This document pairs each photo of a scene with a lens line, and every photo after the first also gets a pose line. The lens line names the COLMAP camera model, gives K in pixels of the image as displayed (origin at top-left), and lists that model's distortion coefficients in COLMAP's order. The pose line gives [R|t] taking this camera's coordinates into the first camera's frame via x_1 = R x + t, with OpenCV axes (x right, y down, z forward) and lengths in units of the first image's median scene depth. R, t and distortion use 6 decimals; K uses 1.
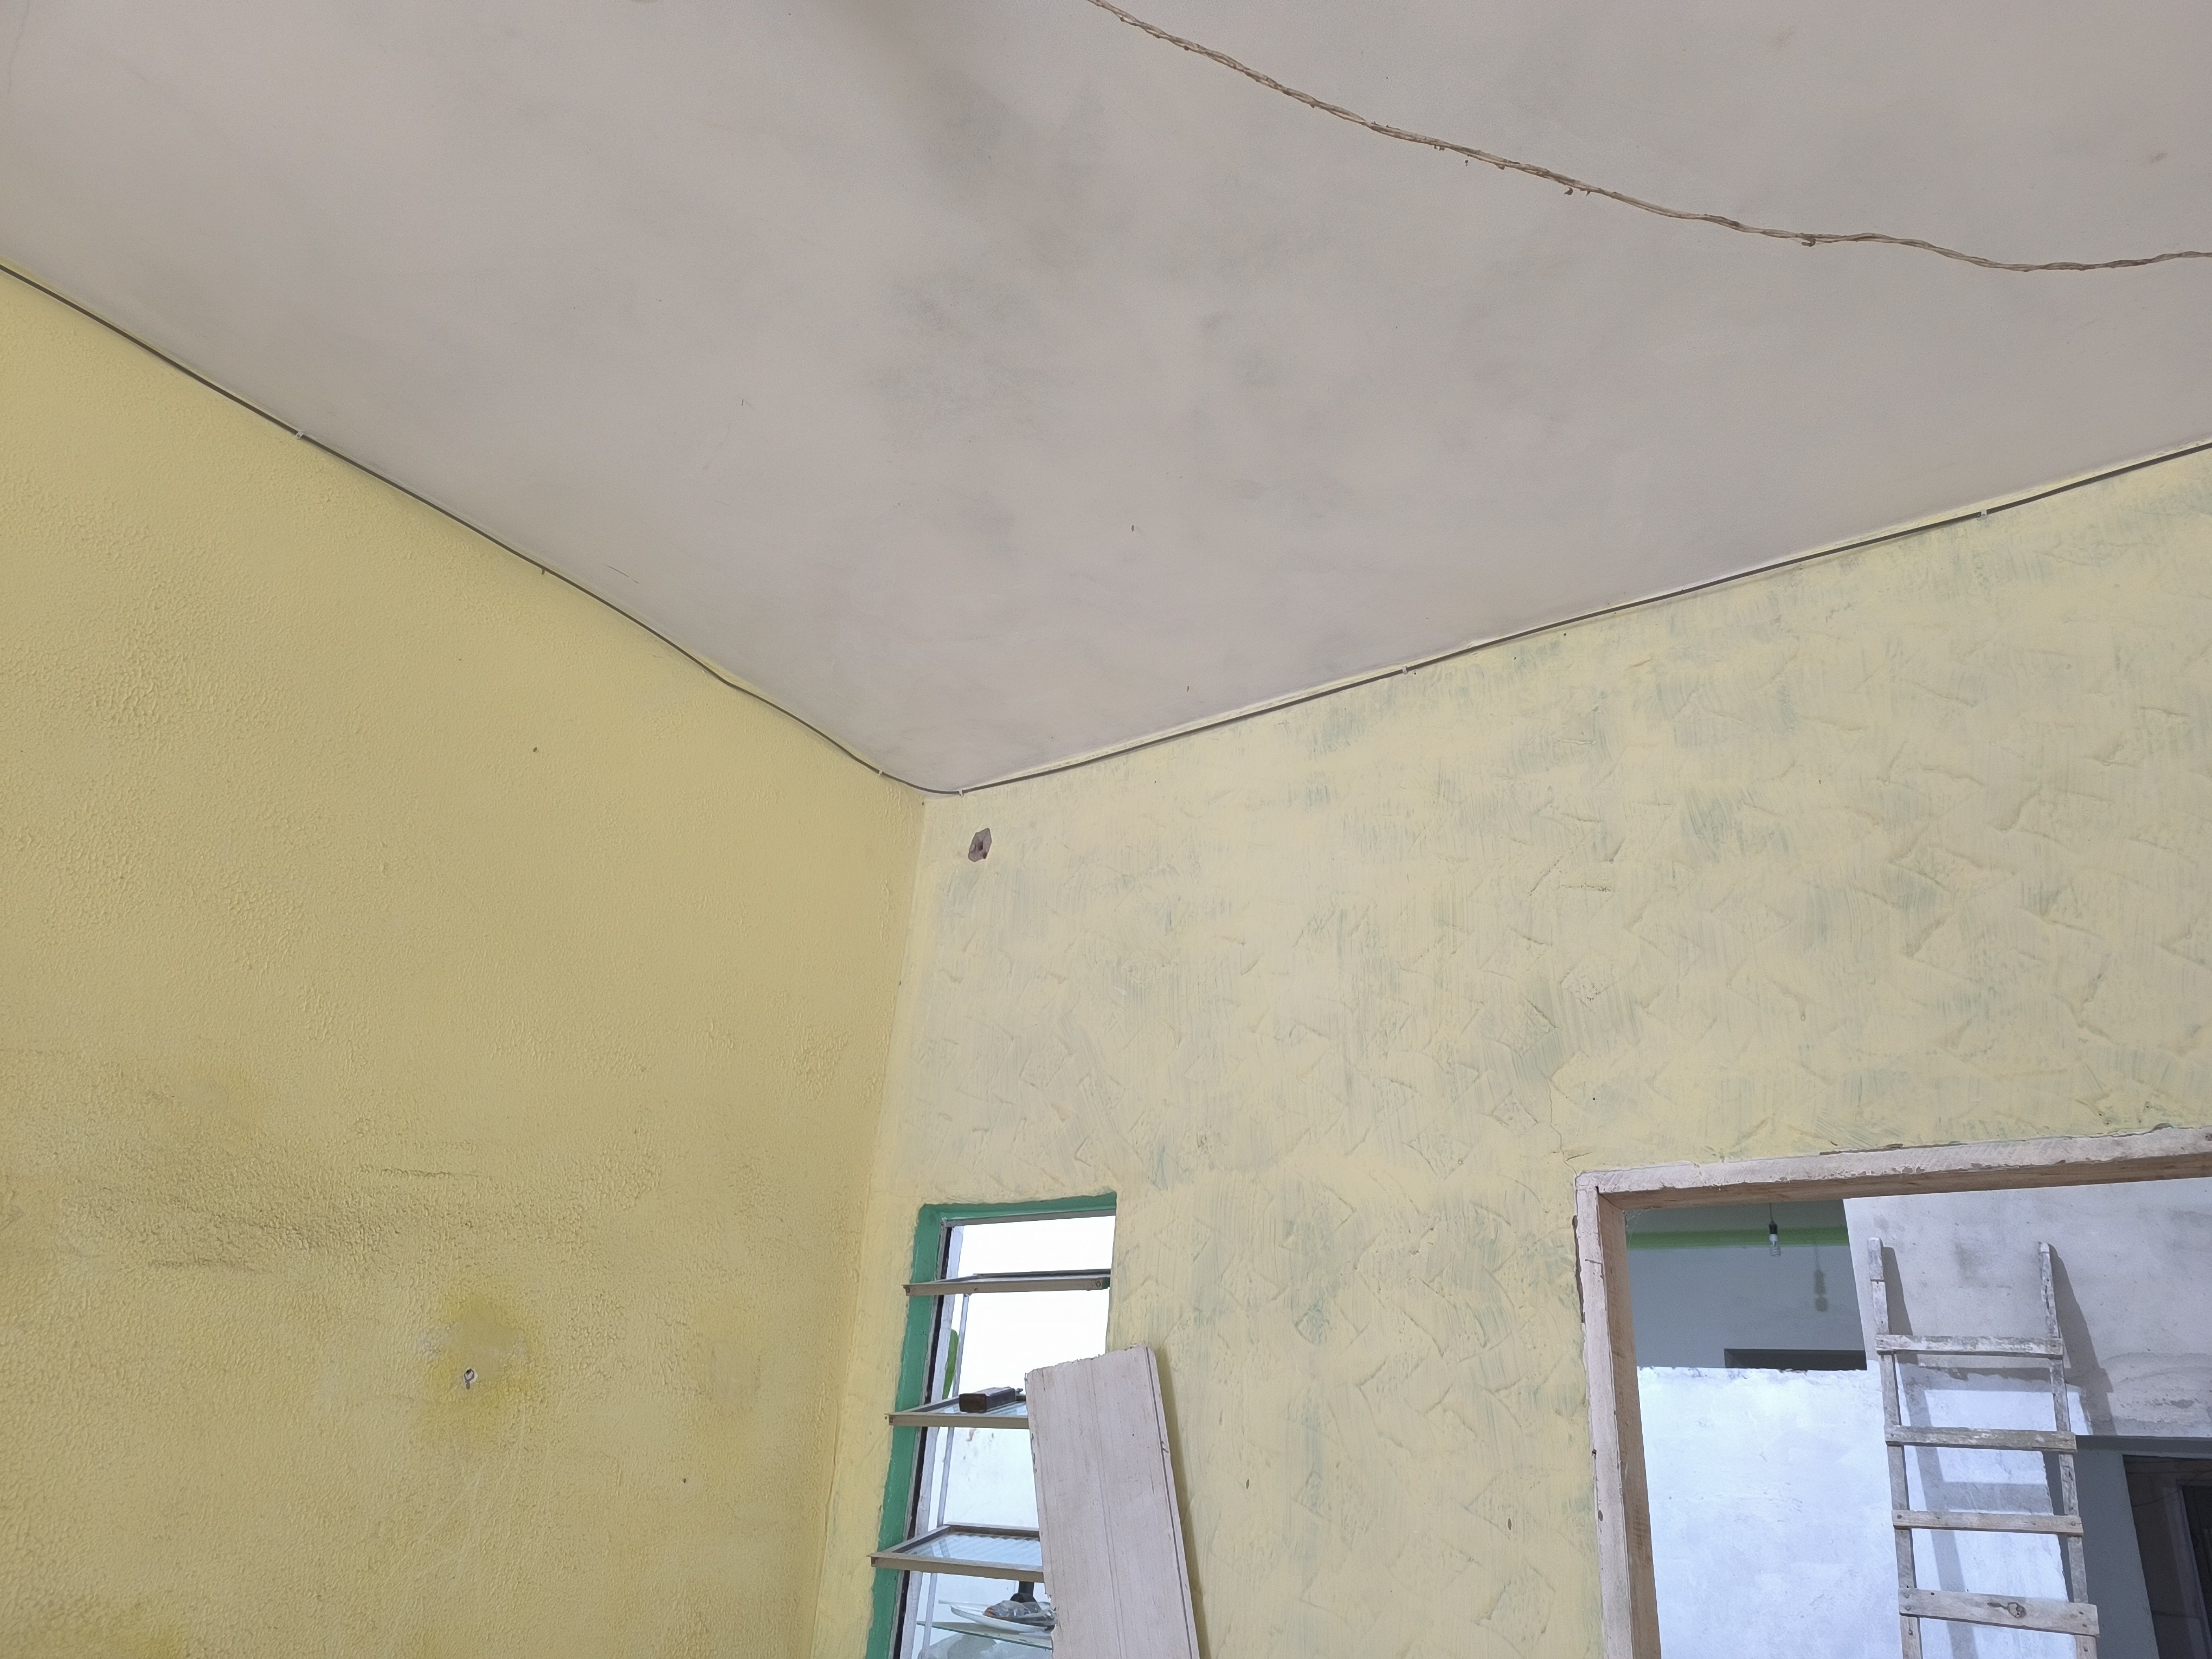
lens RADIAL K [[1483.9, 0, 1106.0], [0, 1483.9, 829.5], [0, 0, 1]] dist [0.002044, -0.017411]
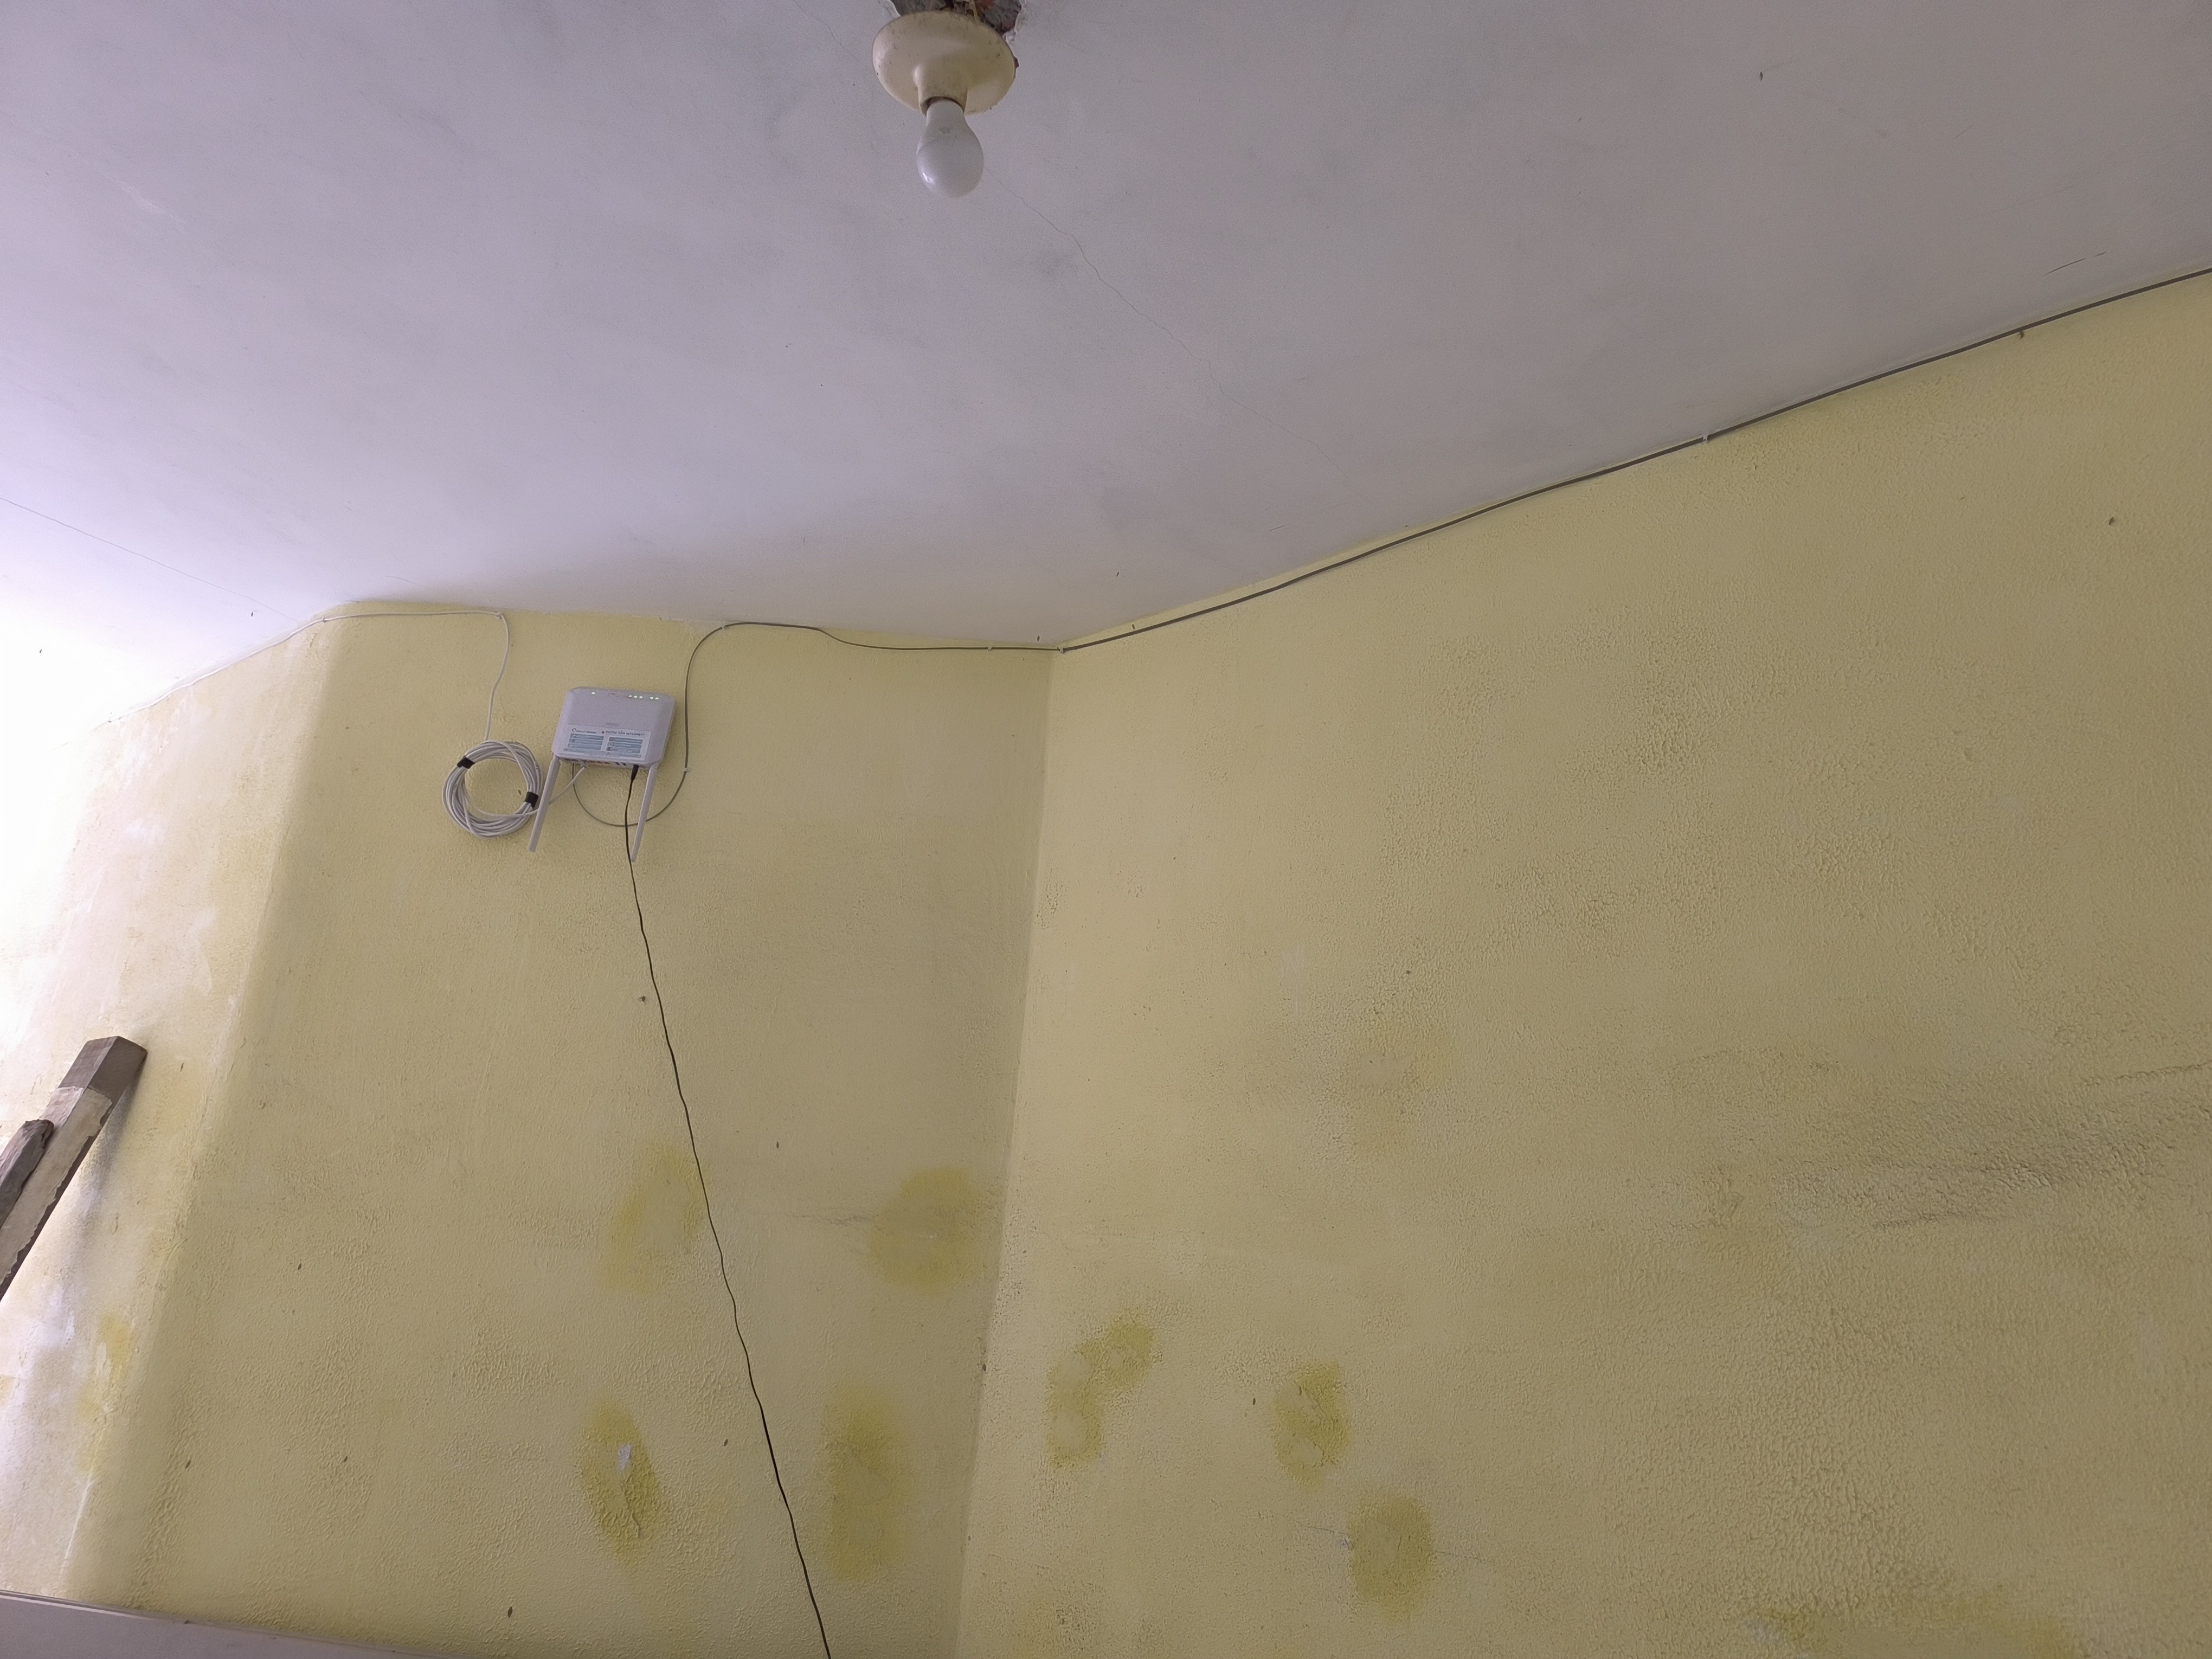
lens RADIAL K [[1483.9, 0, 1106.0], [0, 1483.9, 829.5], [0, 0, 1]] dist [0.002044, -0.017411]
pose [[-0.073119, -0.396223, -0.915238, 0.381936], [0.318330, 0.860420, -0.397923, 0.289756], [0.945156, -0.320444, 0.063217, 0.530886]]
